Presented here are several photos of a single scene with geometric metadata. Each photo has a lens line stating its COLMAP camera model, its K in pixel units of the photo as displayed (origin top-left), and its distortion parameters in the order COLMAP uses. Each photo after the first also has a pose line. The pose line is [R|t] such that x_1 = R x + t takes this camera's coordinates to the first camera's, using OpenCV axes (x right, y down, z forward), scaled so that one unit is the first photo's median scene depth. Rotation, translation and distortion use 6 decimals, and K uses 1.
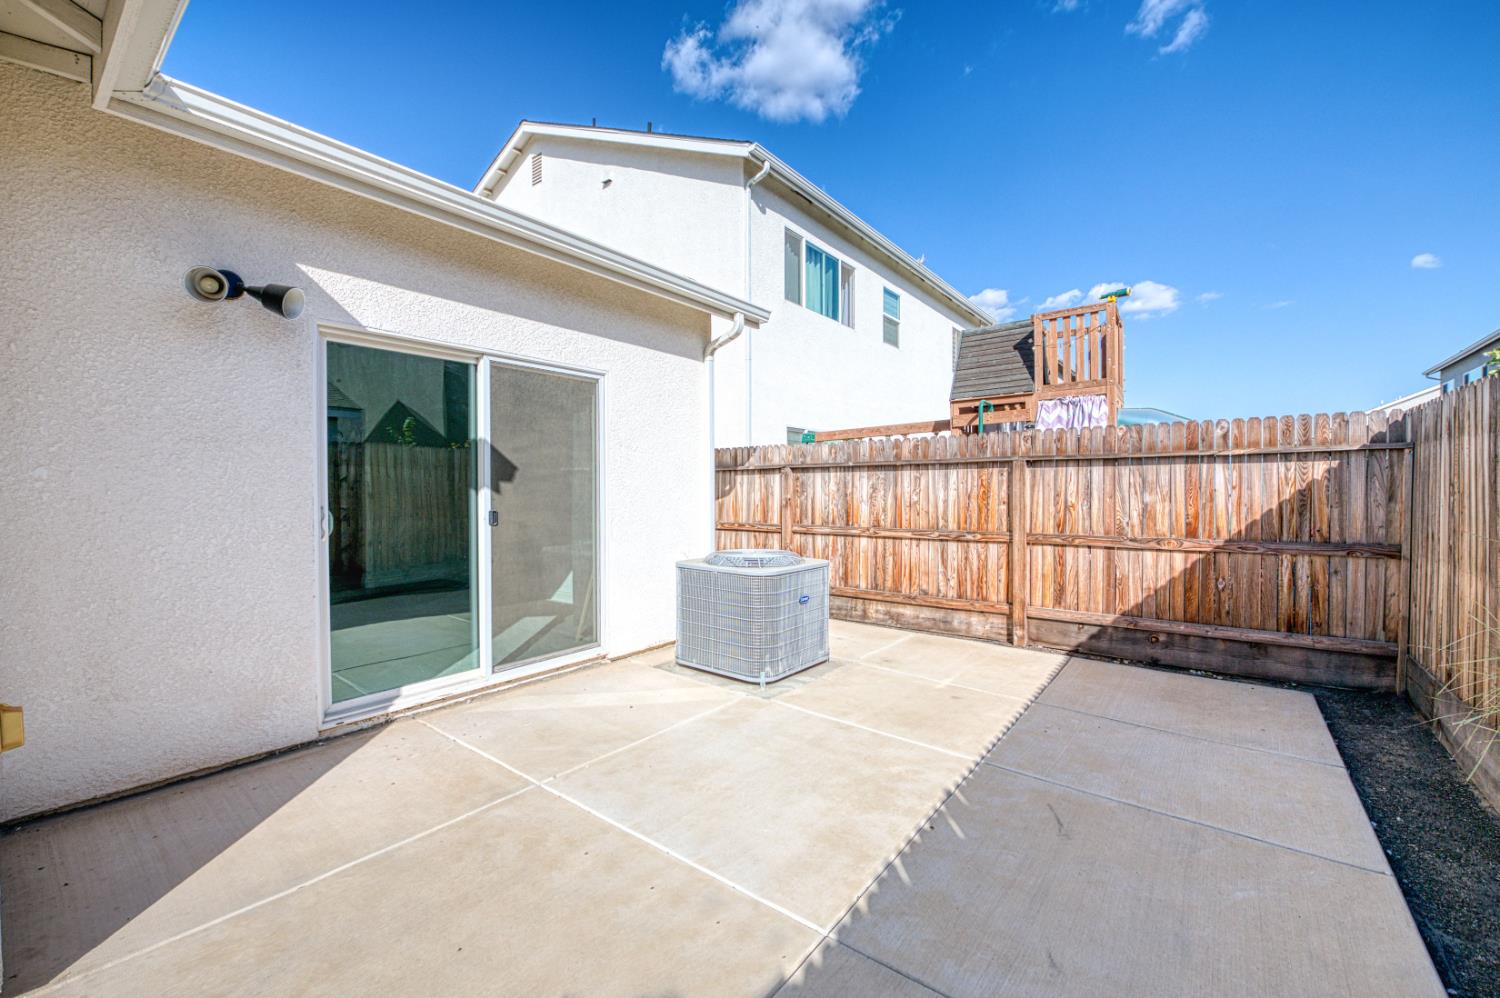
lens RADIAL K [[612.5, 0, 788.6], [0, 612.5, 494.2], [0, 0, 1]] dist [-0.001970, -0.000450]
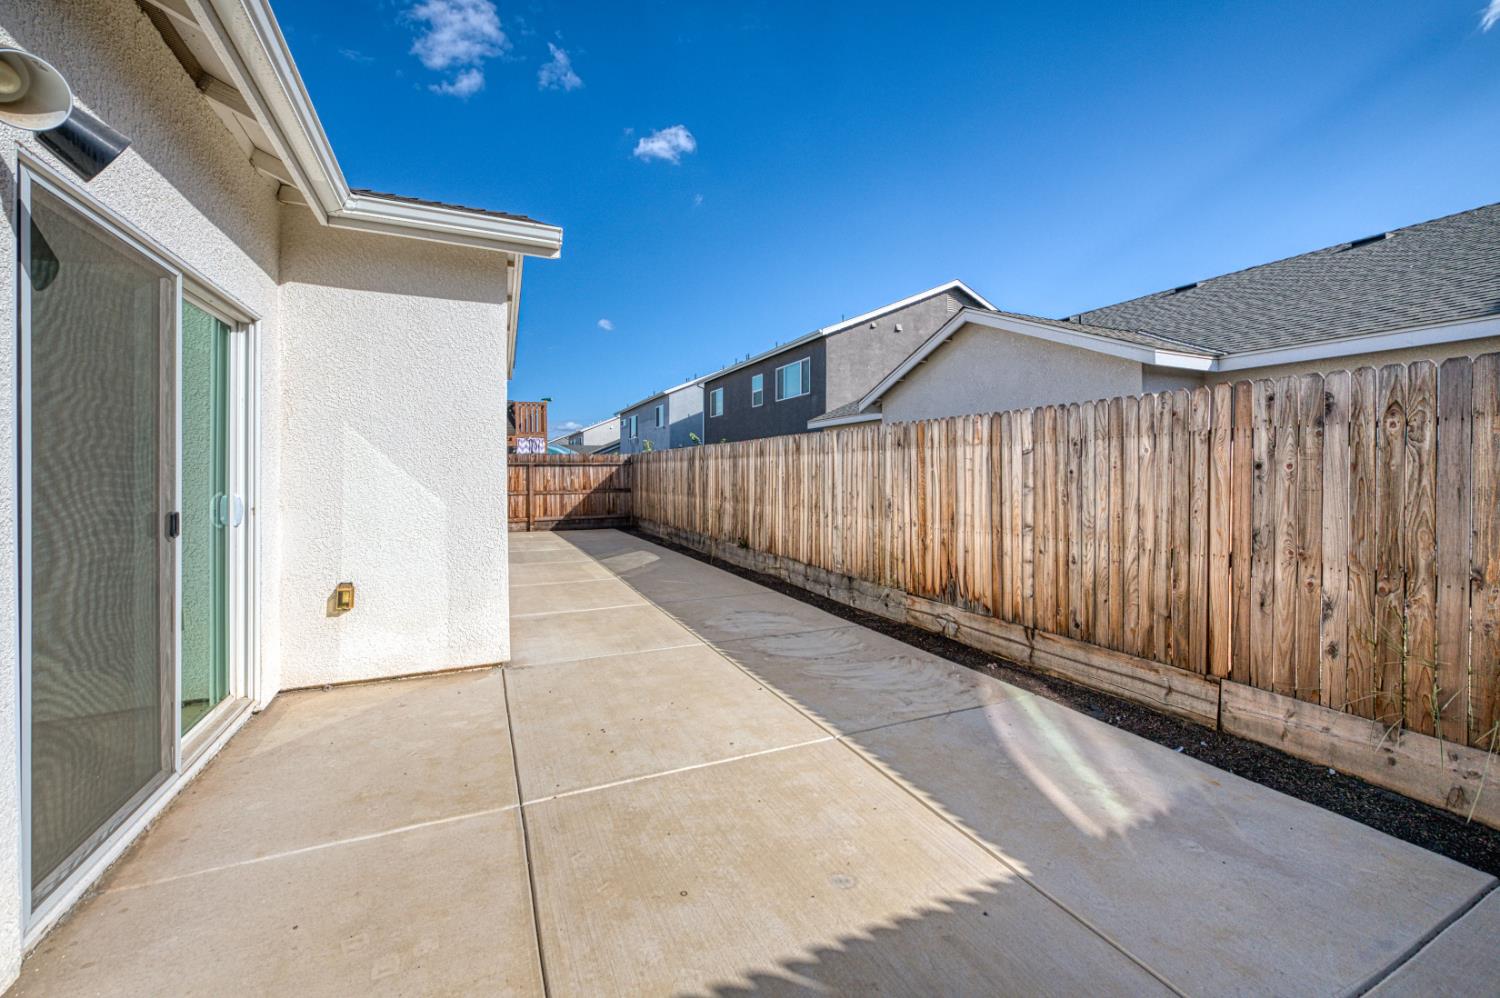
lens RADIAL K [[593.5, 0, 753.9], [0, 593.5, 472.1], [0, 0, 1]] dist [0.000794, -0.004329]
pose [[0.495055, -0.000434, 0.868861, -1.385093], [0.012373, 0.999902, -0.006550, 0.008988], [-0.868773, 0.013993, 0.495012, -1.140408]]
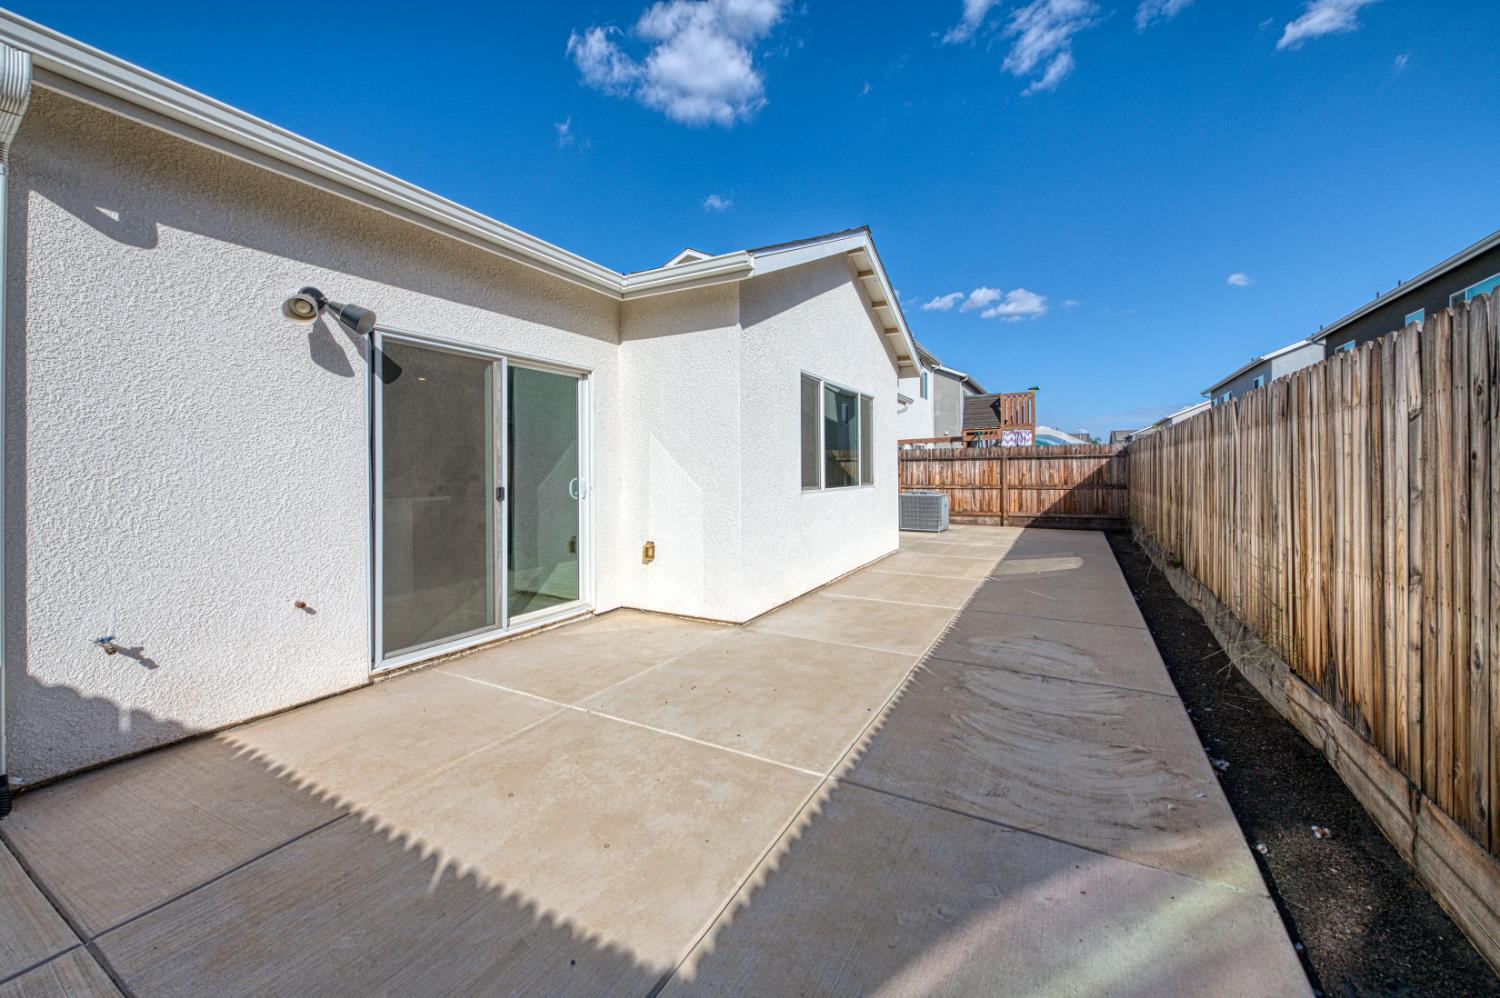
lens RADIAL K [[593.5, 0, 753.9], [0, 593.5, 472.1], [0, 0, 1]] dist [0.000794, -0.004329]
pose [[0.994013, -0.005376, 0.109134, -0.955662], [0.006130, 0.999960, -0.006568, 0.017598], [-0.109094, 0.007198, 0.994005, -1.397408]]
